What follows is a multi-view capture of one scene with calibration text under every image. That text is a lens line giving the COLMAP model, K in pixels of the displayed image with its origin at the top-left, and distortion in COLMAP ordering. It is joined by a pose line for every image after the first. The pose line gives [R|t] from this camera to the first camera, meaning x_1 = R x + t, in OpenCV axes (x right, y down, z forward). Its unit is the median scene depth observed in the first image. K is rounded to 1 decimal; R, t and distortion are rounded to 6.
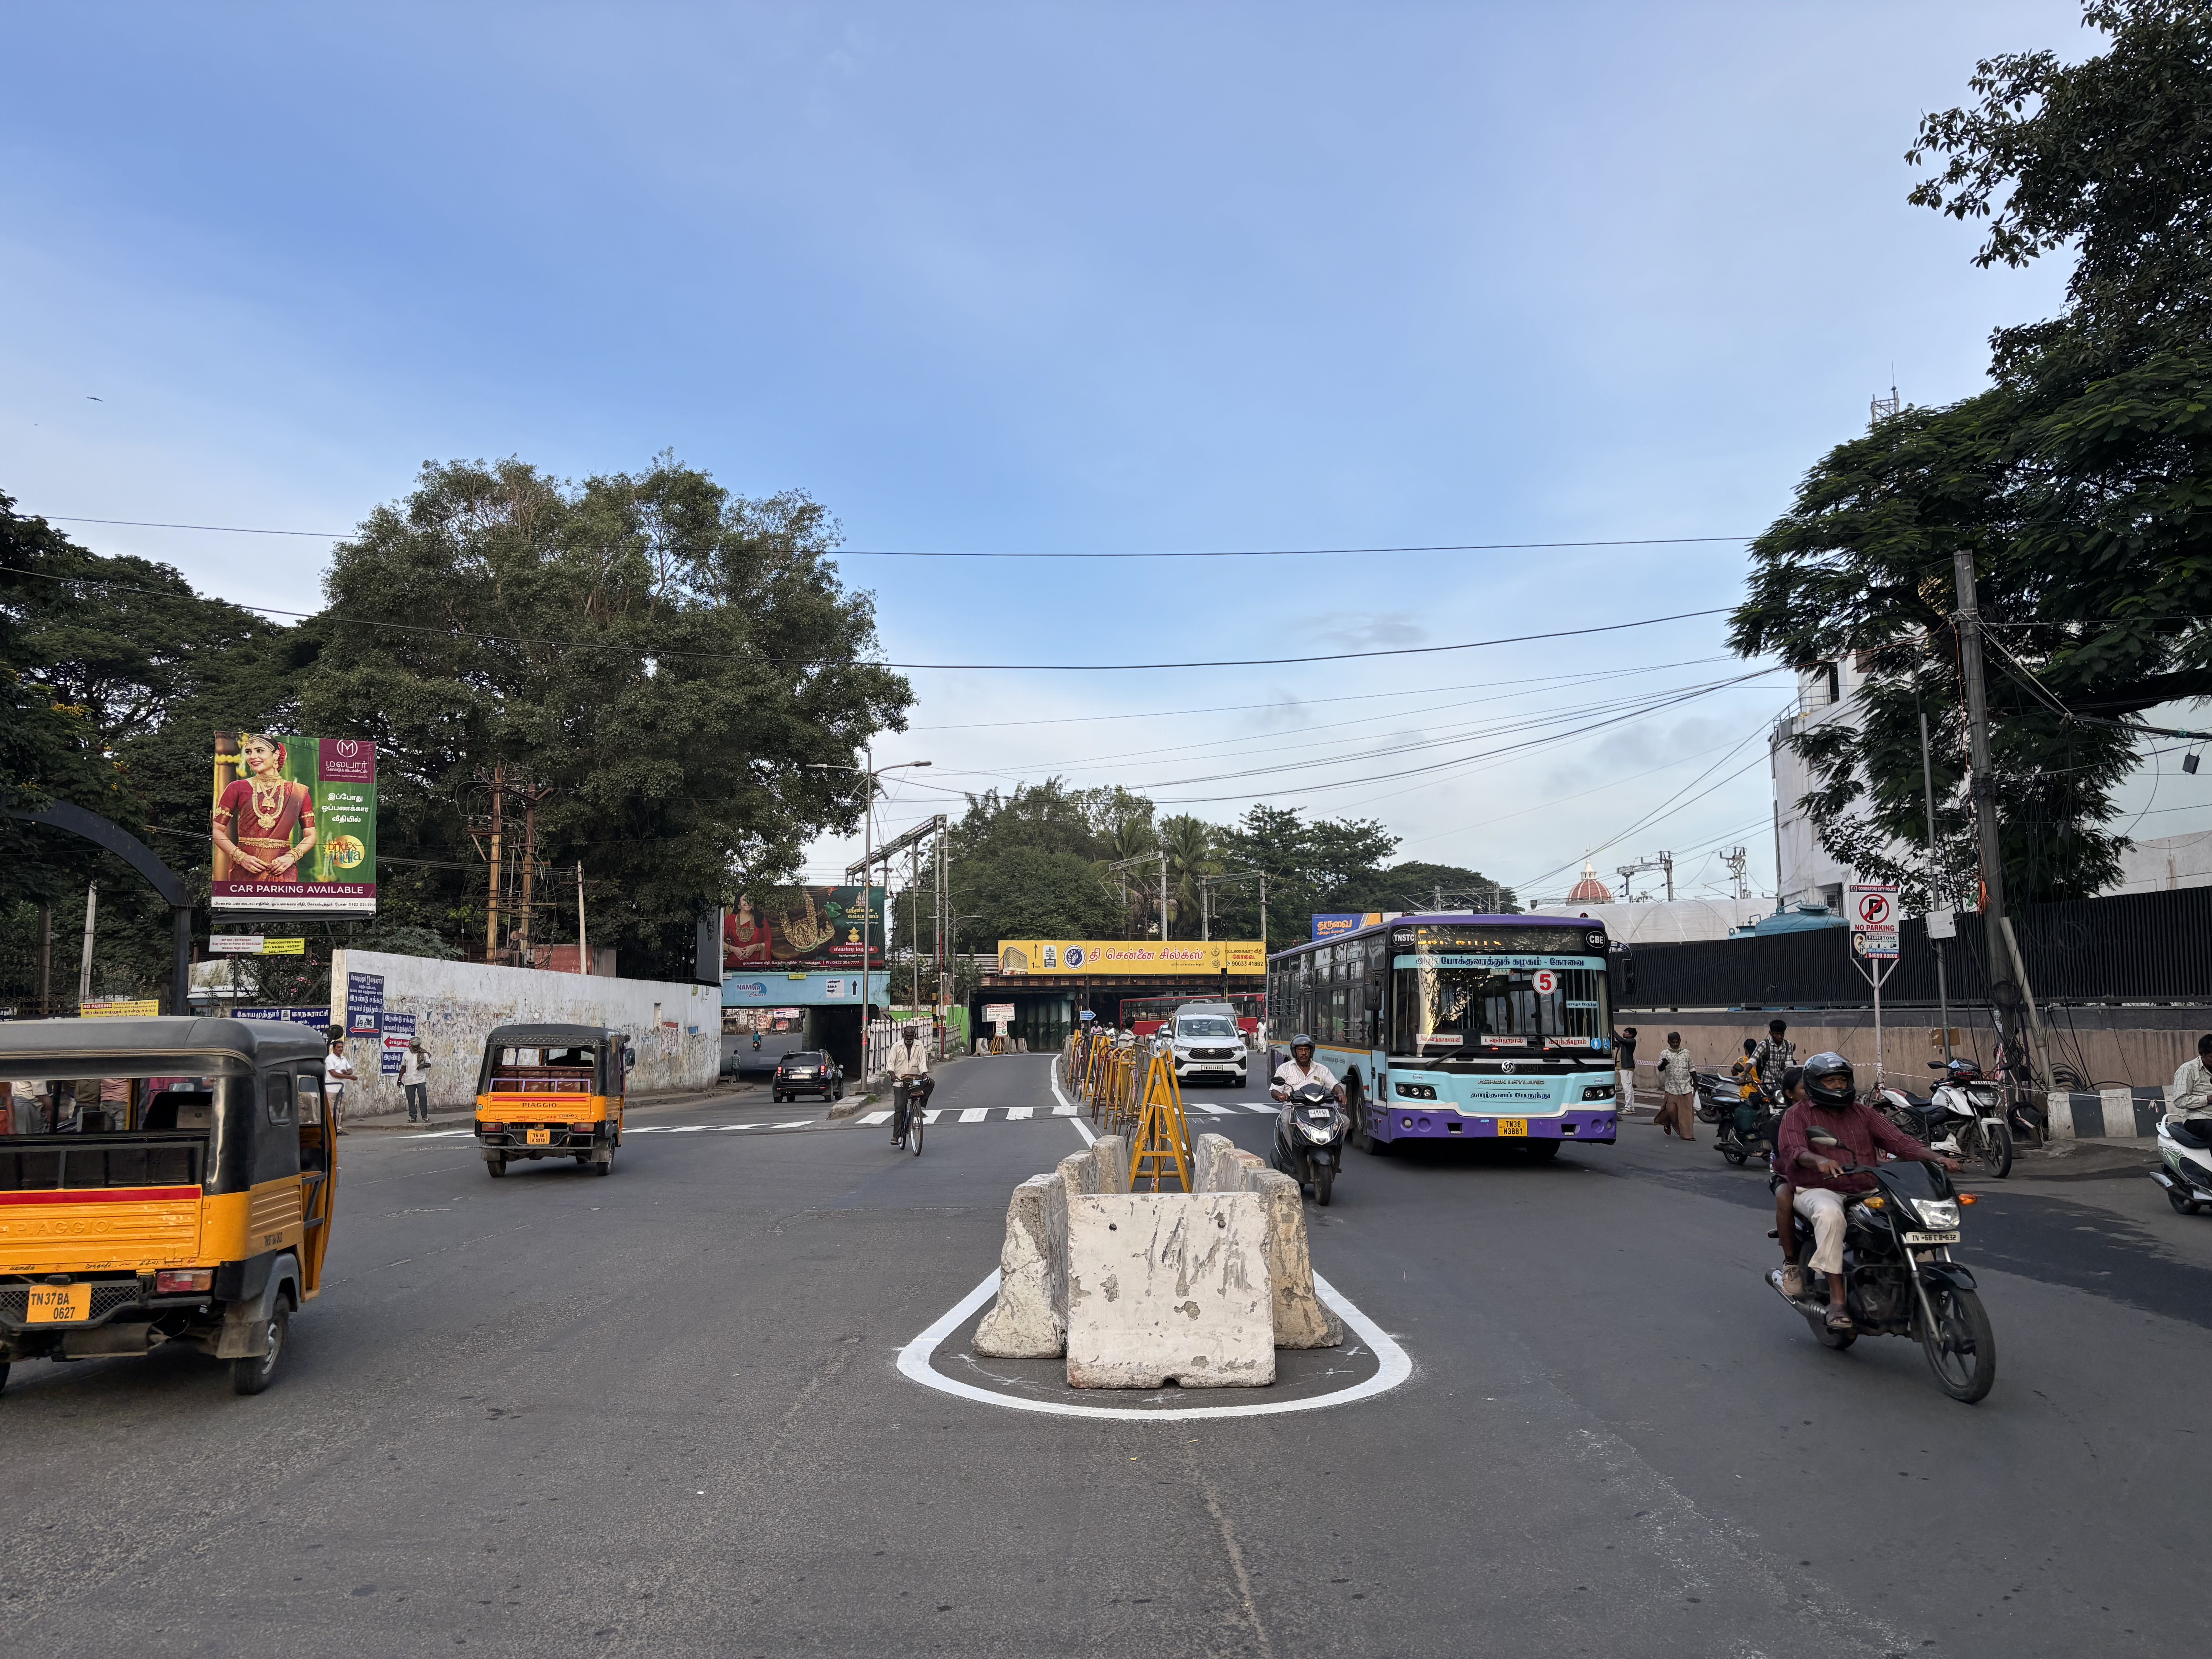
lens RADIAL K [[1837.1, 0, 1106.0], [0, 1837.1, 829.5], [0, 0, 1]] dist [0.004807, -0.000441]
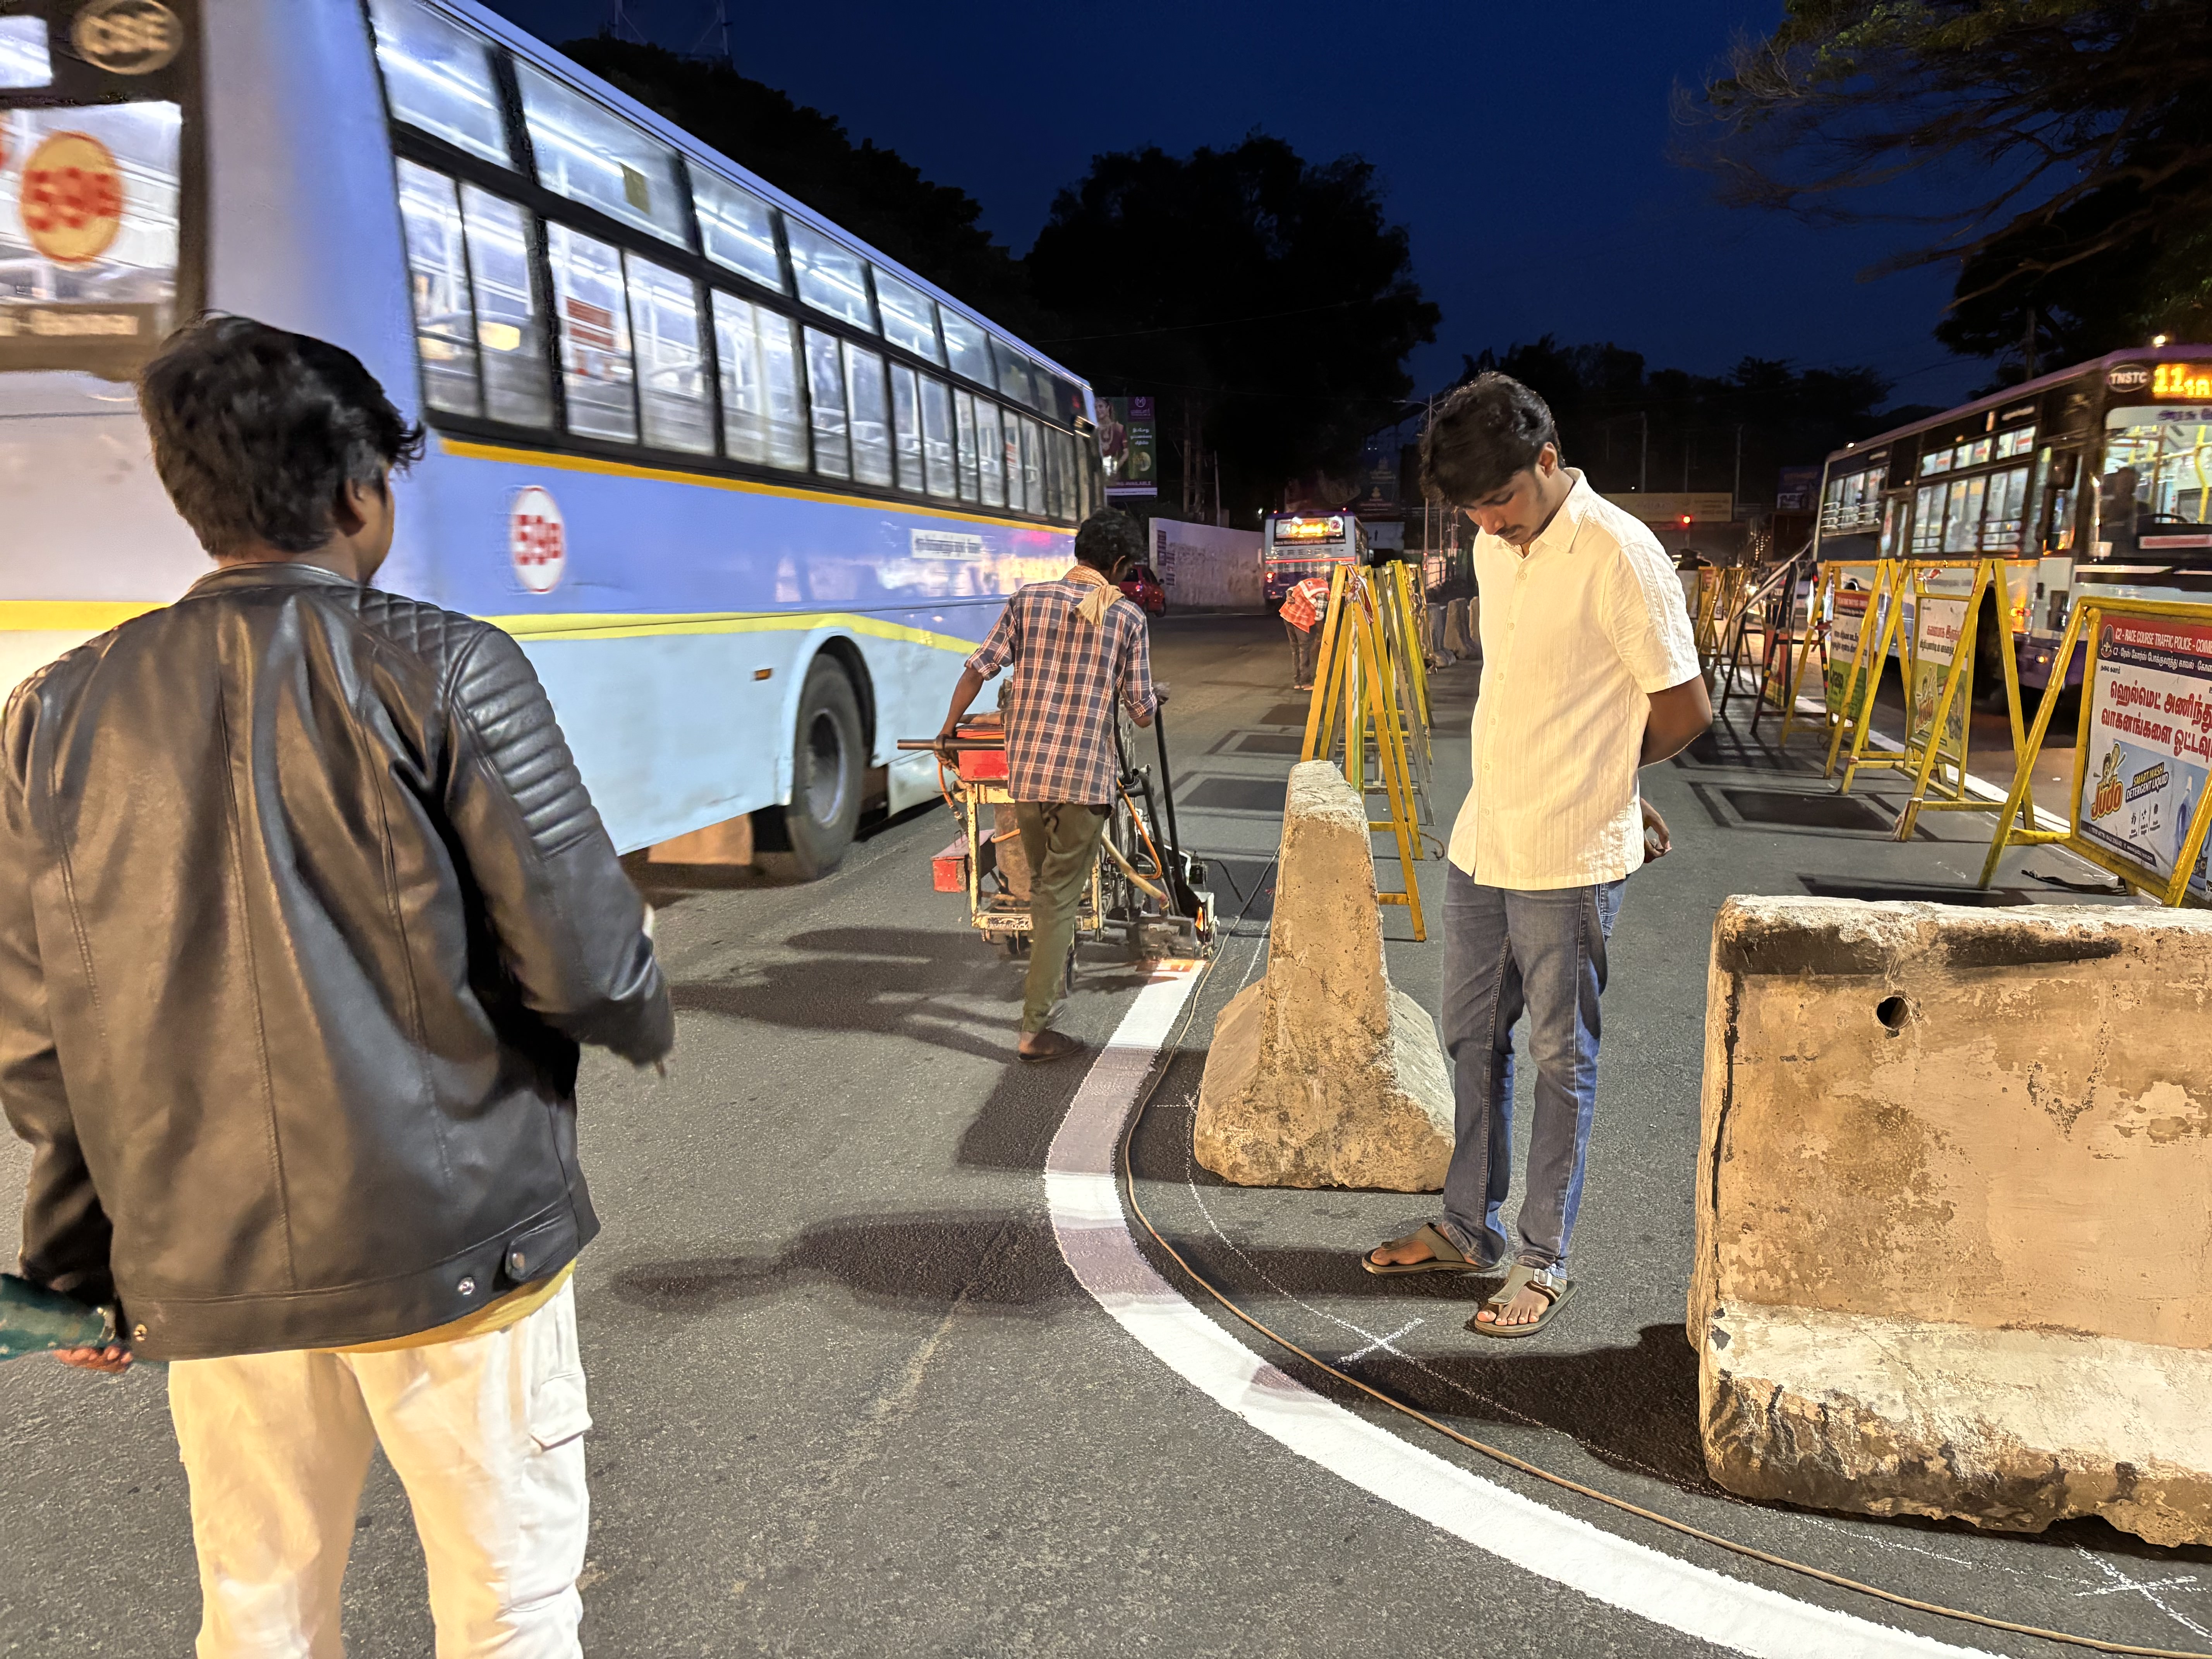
lens RADIAL K [[1837.1, 0, 1106.0], [0, 1837.1, 829.5], [0, 0, 1]] dist [0.004807, -0.000441]
pose [[0.967538, 0.043425, -0.248967, 0.007223], [0.018600, 0.970220, 0.241511, -0.036329], [0.252041, -0.238302, 0.937917, -0.385910]]
